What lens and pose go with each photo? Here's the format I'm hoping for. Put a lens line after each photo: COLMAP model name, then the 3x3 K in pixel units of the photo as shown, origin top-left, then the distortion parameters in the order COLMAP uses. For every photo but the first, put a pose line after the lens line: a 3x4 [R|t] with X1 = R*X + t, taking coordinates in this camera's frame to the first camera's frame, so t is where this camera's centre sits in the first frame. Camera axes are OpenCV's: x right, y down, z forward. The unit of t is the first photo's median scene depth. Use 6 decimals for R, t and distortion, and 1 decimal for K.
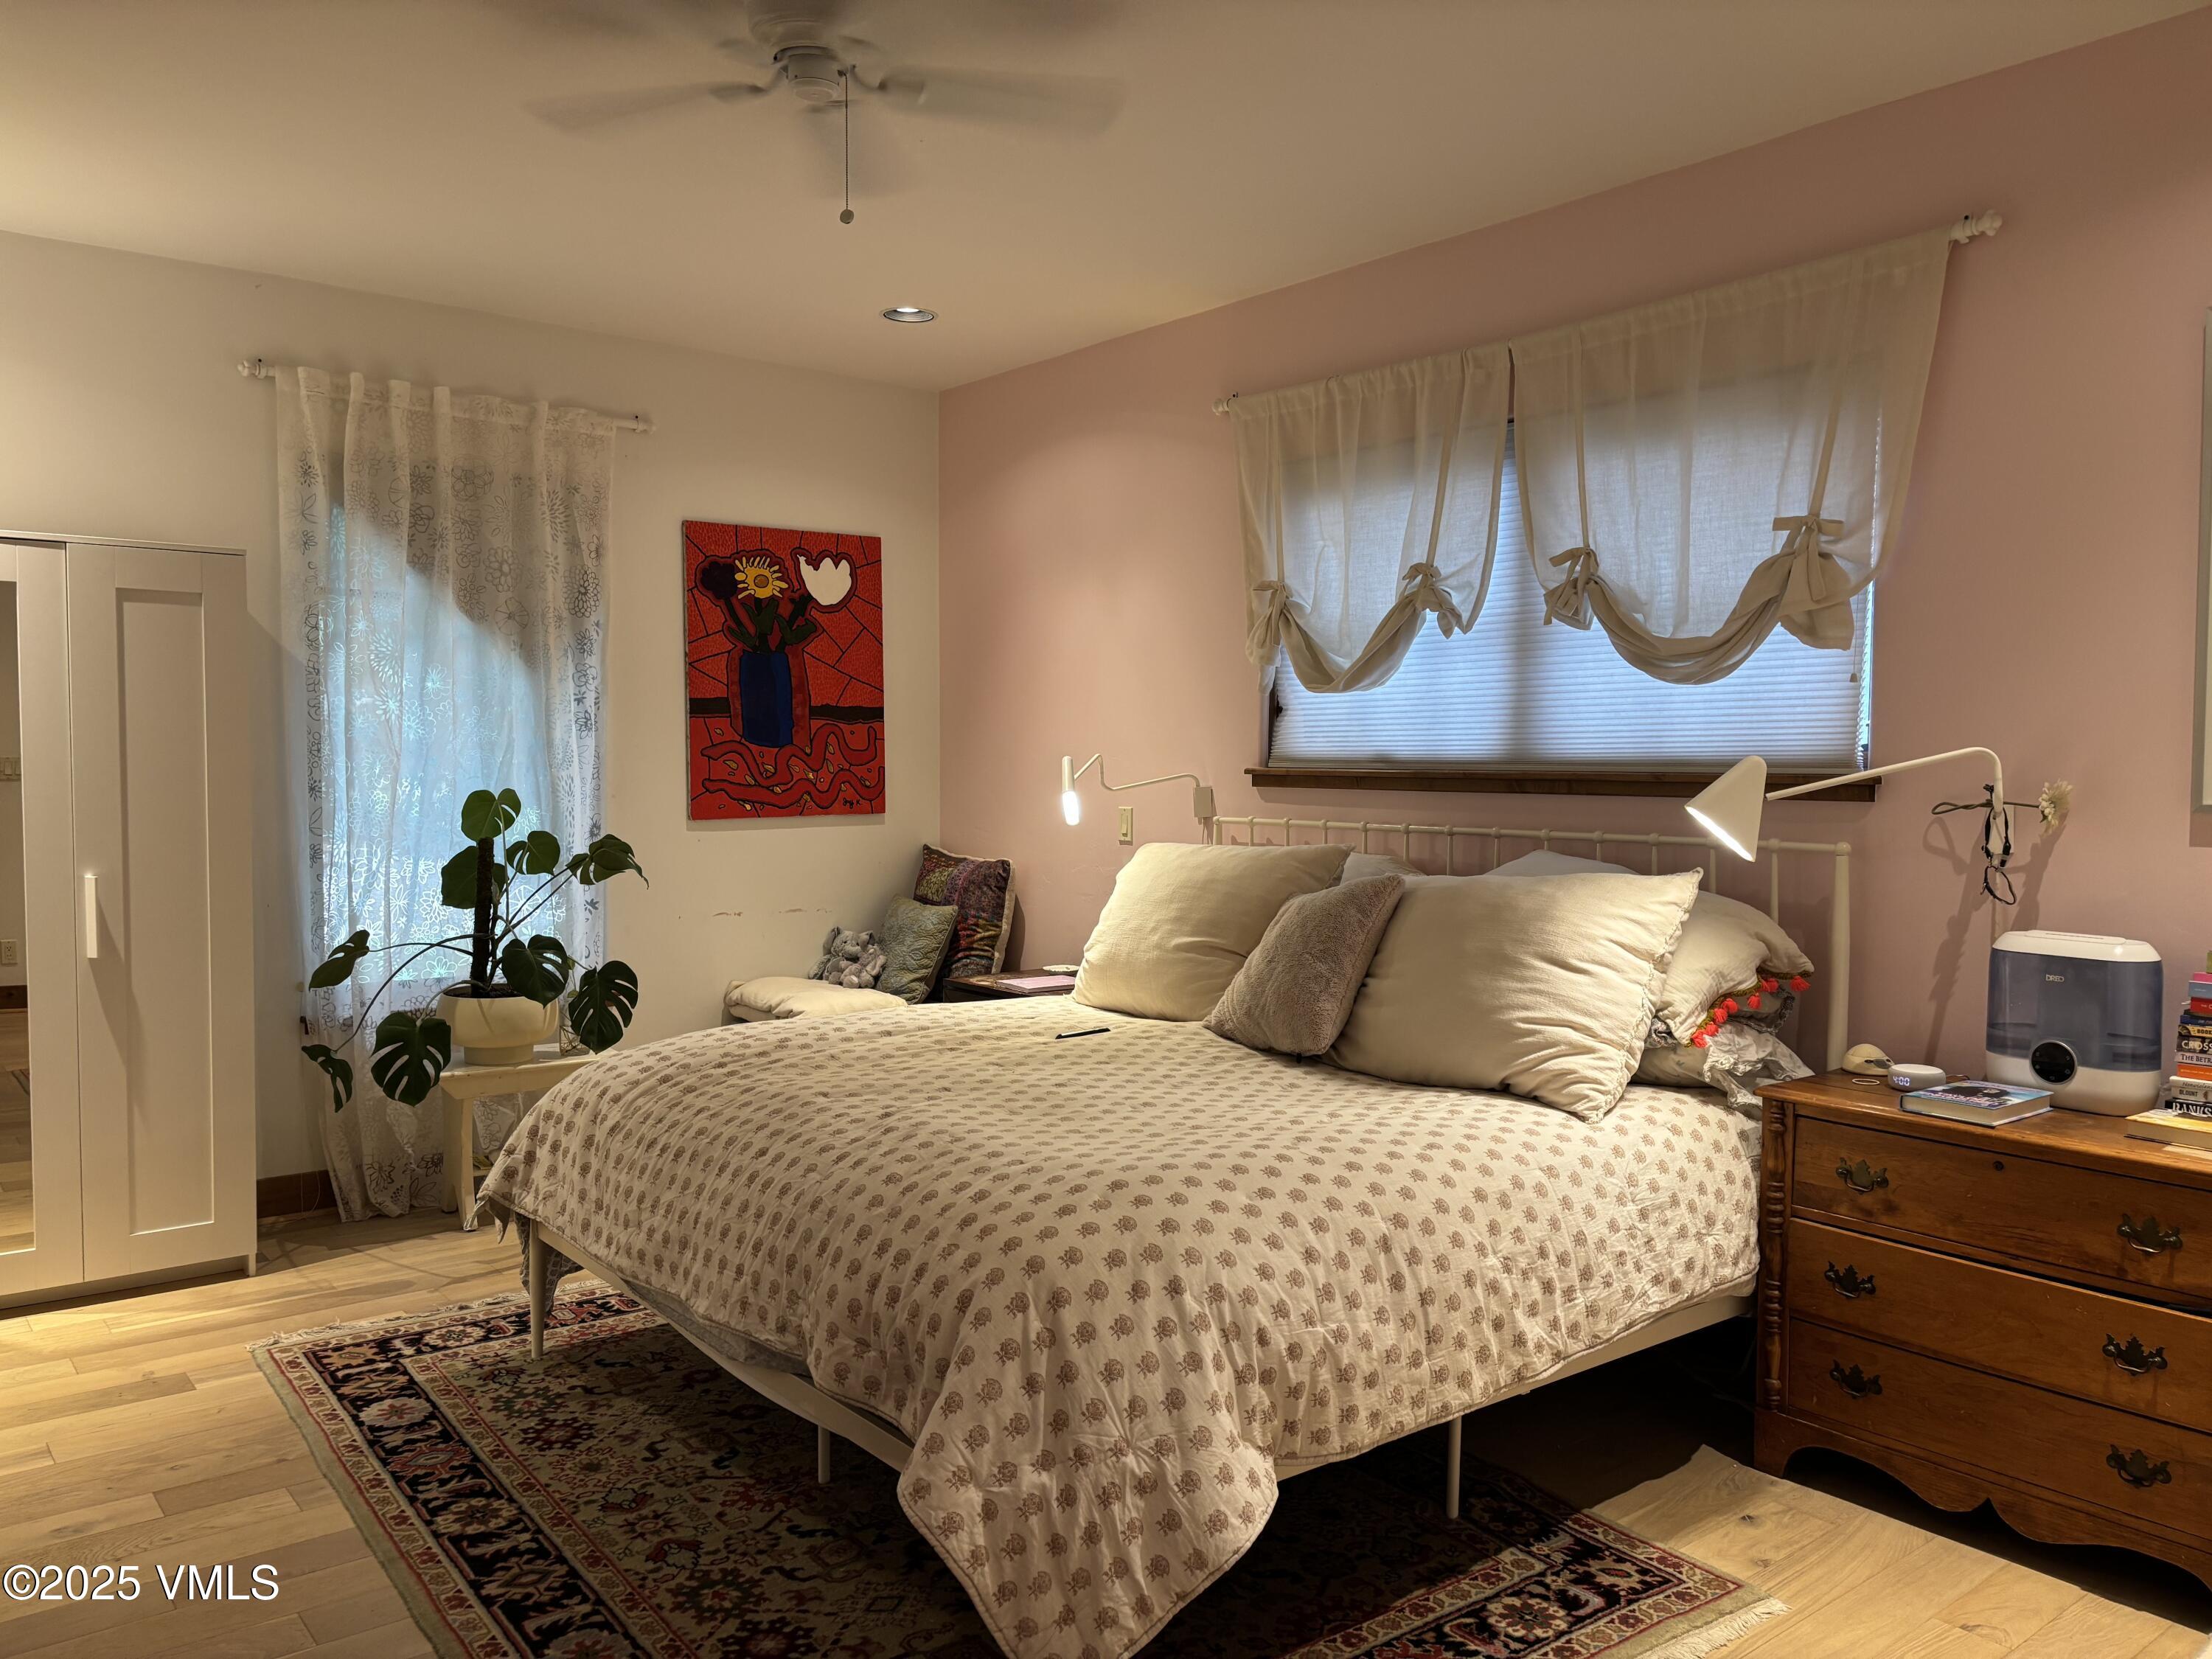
lens RADIAL K [[1670.2, 0, 1106.6], [0, 1670.2, 831.6], [0, 0, 1]] dist [0.053139, -0.056340]
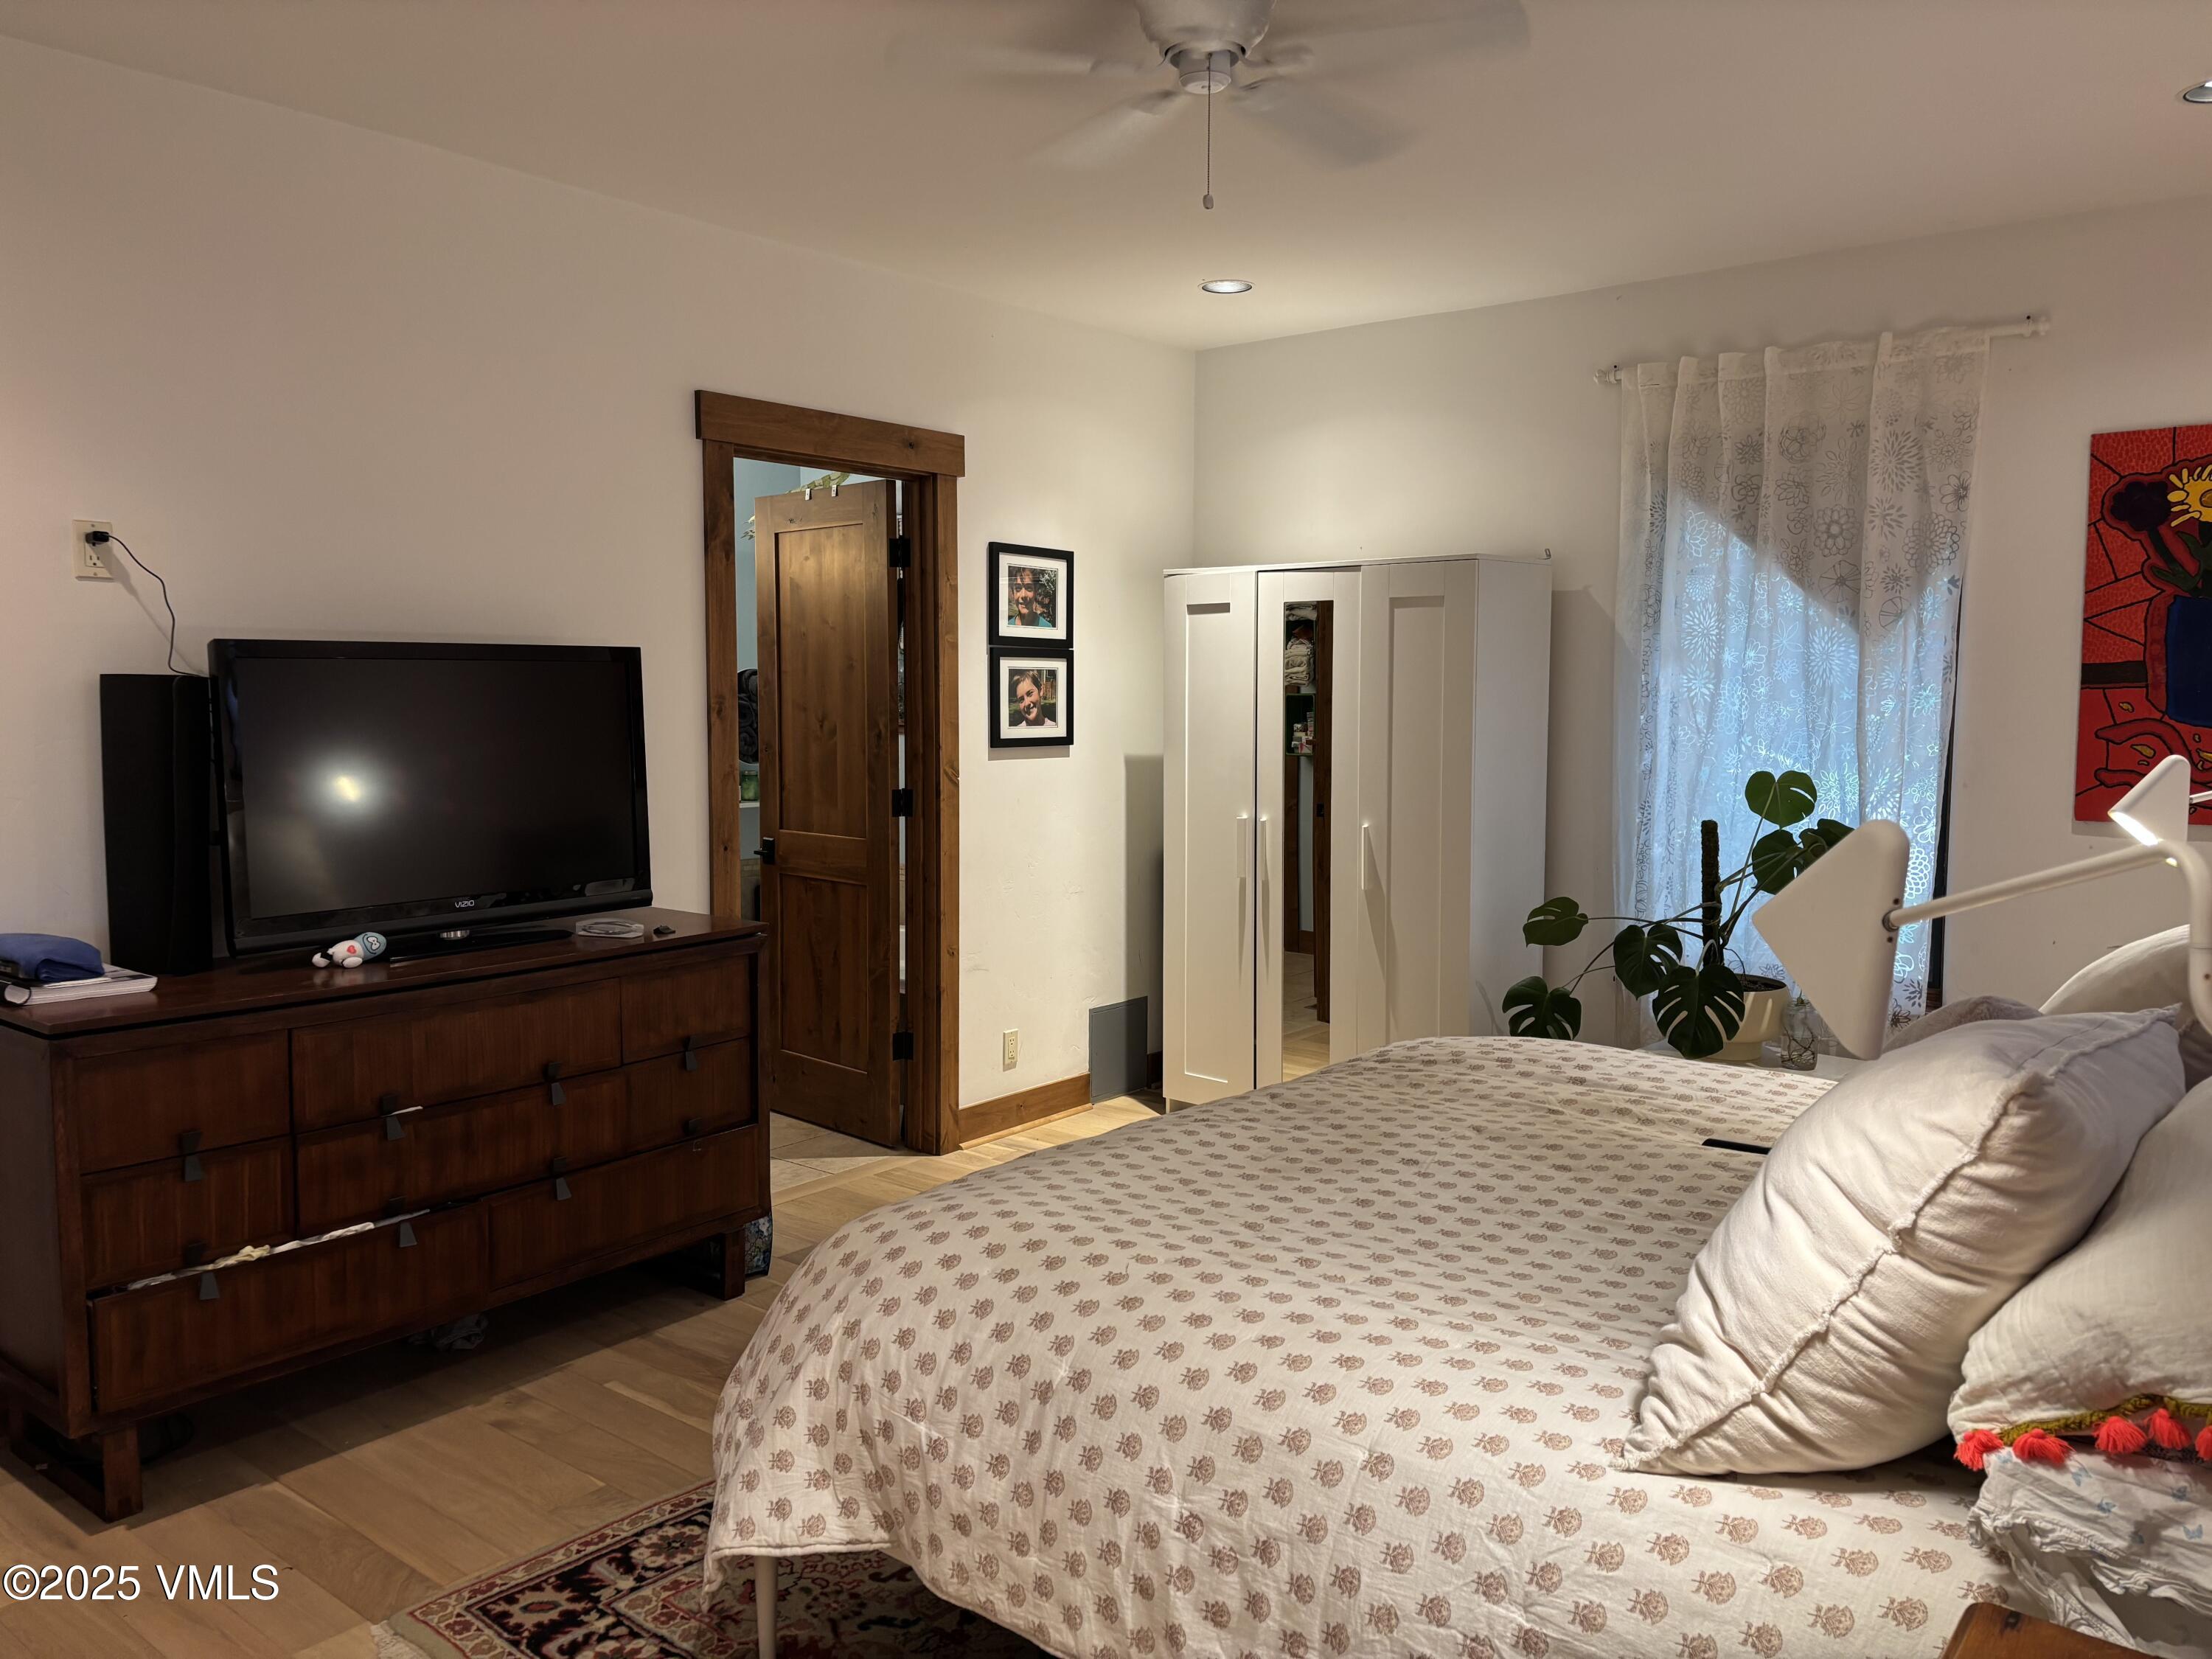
lens RADIAL K [[1670.2, 0, 1104.7], [0, 1670.2, 827.5], [0, 0, 1]] dist [0.053139, -0.056340]
pose [[0.202116, 0.076012, -0.976407, 0.478099], [-0.047499, 0.996571, 0.067750, -0.039316], [0.978209, 0.032685, 0.205034, 0.440226]]
